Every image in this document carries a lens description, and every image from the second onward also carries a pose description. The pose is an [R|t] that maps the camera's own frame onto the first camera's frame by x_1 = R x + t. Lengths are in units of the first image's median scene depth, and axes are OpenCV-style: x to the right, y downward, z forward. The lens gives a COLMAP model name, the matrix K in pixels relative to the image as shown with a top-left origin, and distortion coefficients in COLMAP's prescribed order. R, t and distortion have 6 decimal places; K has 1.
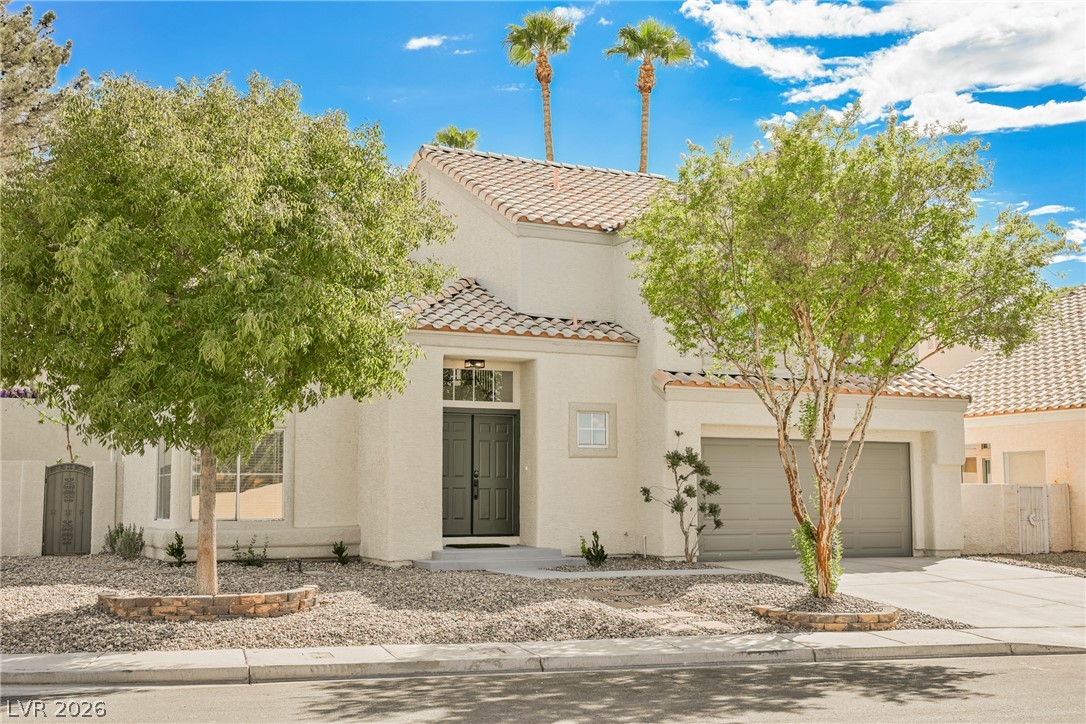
lens RADIAL K [[1308.0, 0, 539.8], [0, 1308.0, 357.2], [0, 0, 1]] dist [-0.007795, 0.000000]
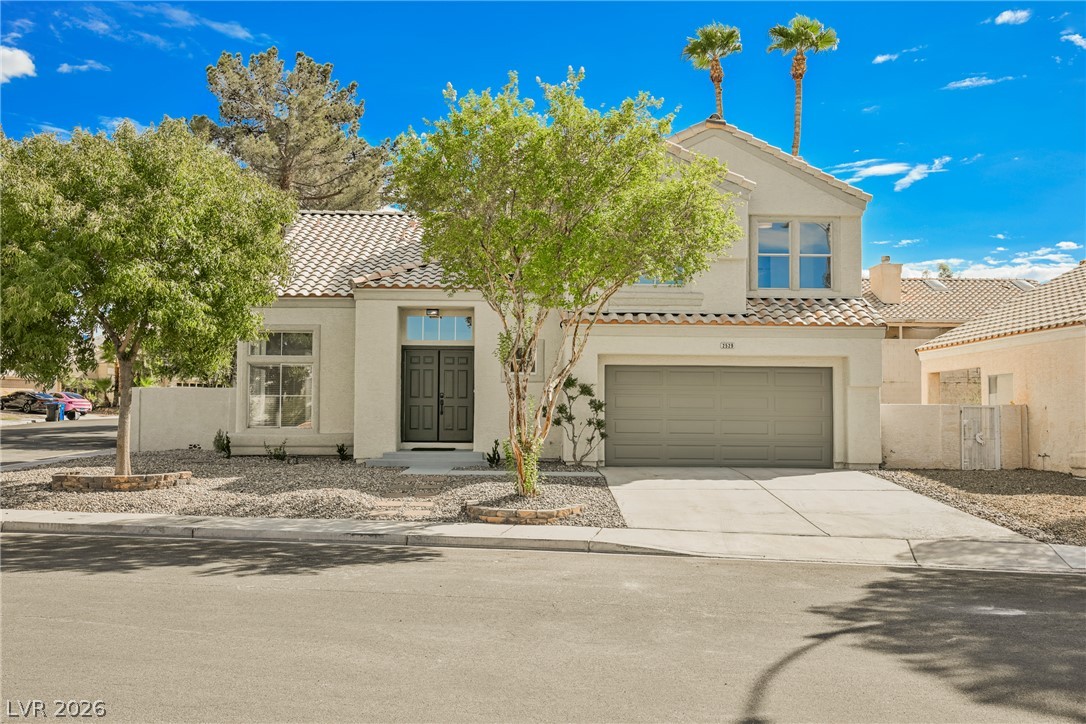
lens RADIAL K [[975.0, 0, 544.0], [0, 975.0, 365.4], [0, 0, 1]] dist [-0.008072, -0.014421]
pose [[0.904497, -0.014886, -0.426219, 0.473628], [0.037410, 0.998308, 0.044523, 0.019538], [0.424835, -0.056215, 0.903524, 0.159632]]
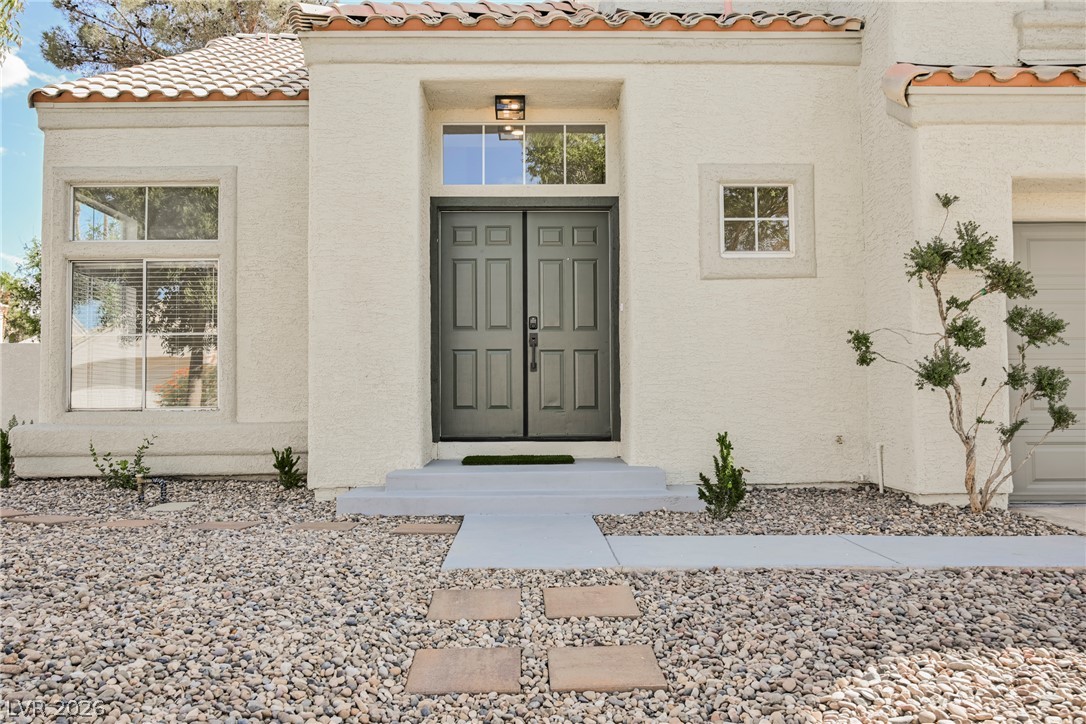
lens RADIAL K [[898.6, 0, 540.3], [0, 898.6, 366.3], [0, 0, 1]] dist [-0.002083, 0.009153]
pose [[0.903874, -0.022910, -0.427184, 0.110283], [0.049633, 0.997438, 0.051526, 0.089928], [0.424909, -0.067776, 0.902695, 0.686842]]
